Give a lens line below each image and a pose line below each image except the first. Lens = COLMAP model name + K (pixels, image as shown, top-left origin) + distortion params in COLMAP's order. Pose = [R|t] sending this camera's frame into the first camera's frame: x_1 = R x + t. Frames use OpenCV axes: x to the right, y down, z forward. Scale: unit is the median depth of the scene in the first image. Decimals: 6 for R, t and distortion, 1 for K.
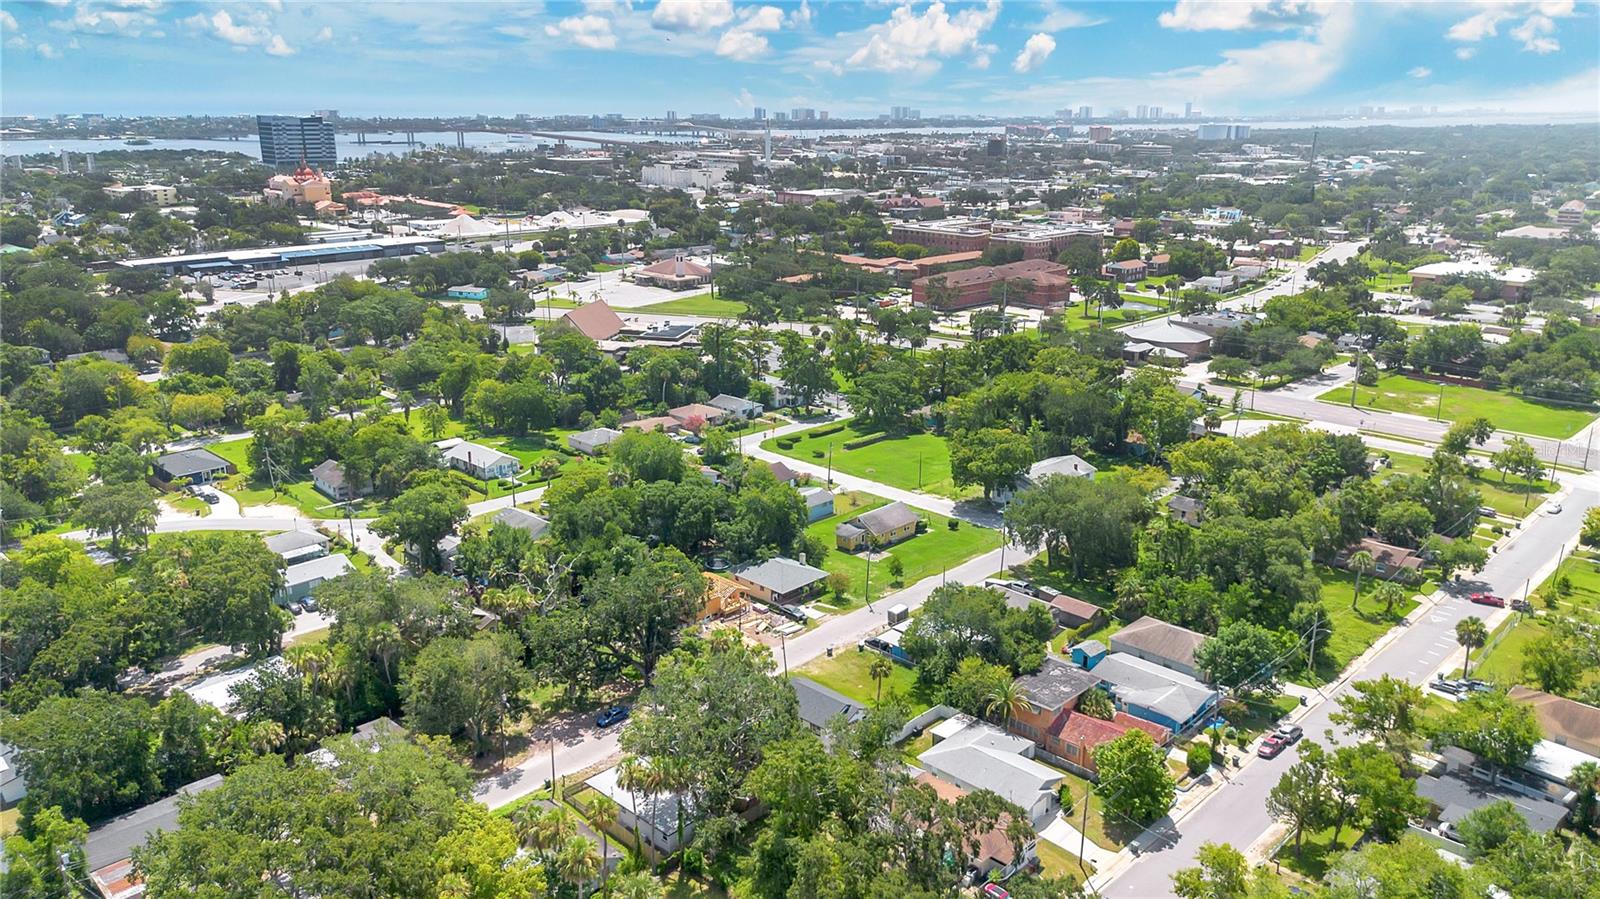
lens RADIAL K [[1203.0, 0, 799.8], [0, 1203.0, 455.9], [0, 0, 1]] dist [0.115273, -0.007901]
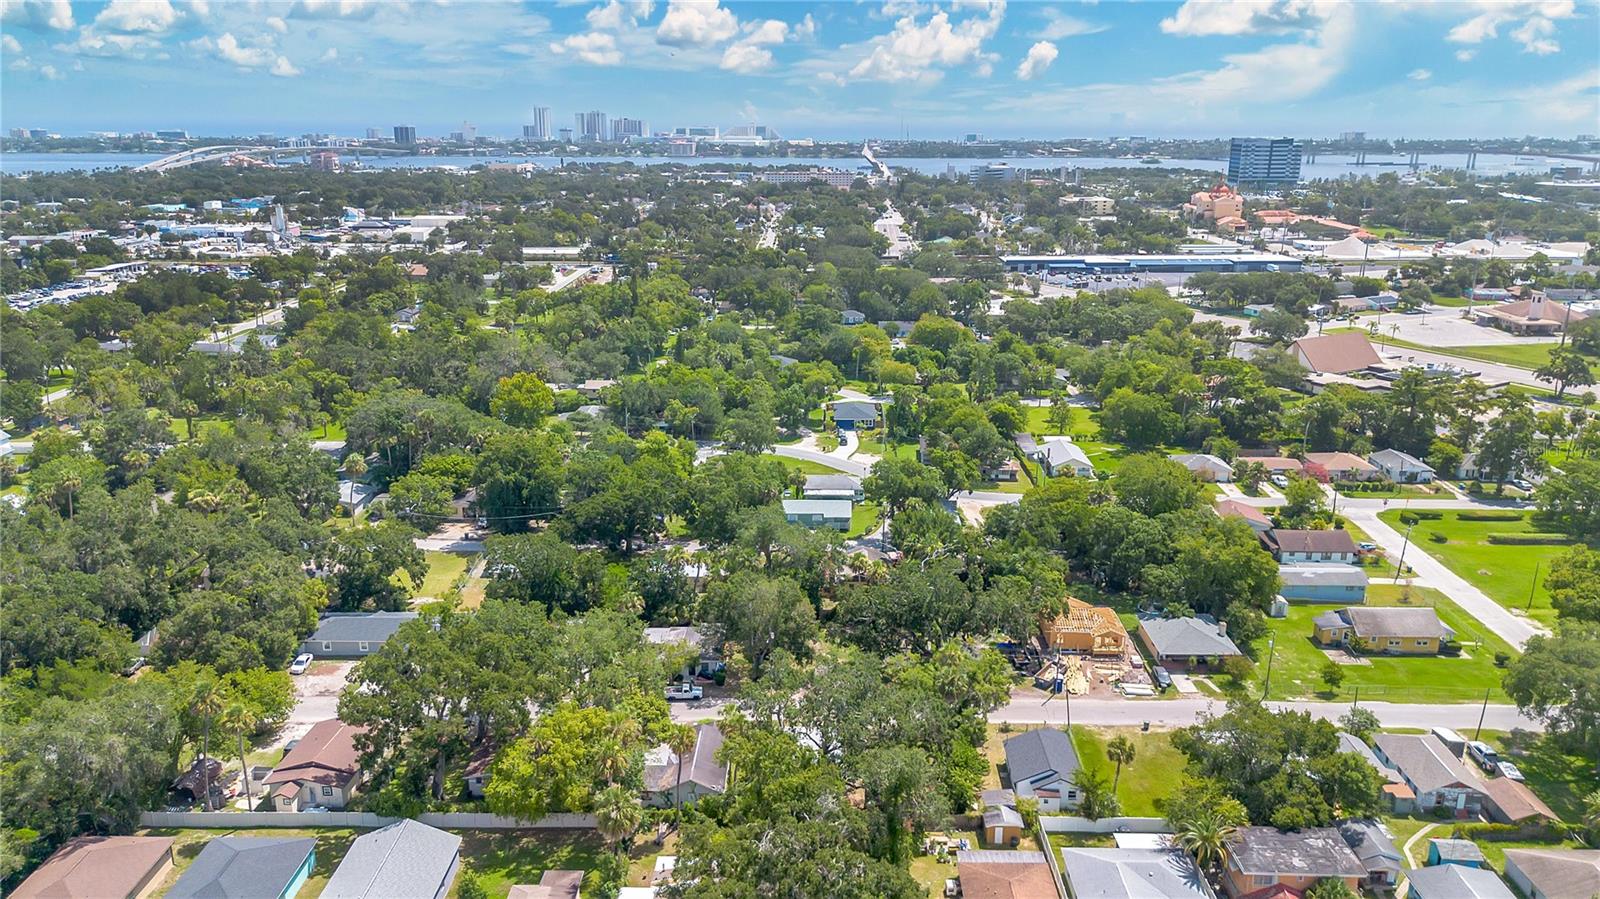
lens RADIAL K [[1130.6, 0, 804.3], [0, 1130.6, 450.3], [0, 0, 1]] dist [0.075754, -0.003915]
pose [[0.724053, 0.204896, -0.658608, 0.320060], [-0.207721, 0.975304, 0.075059, -0.044405], [0.657722, 0.082460, 0.748733, 0.155324]]
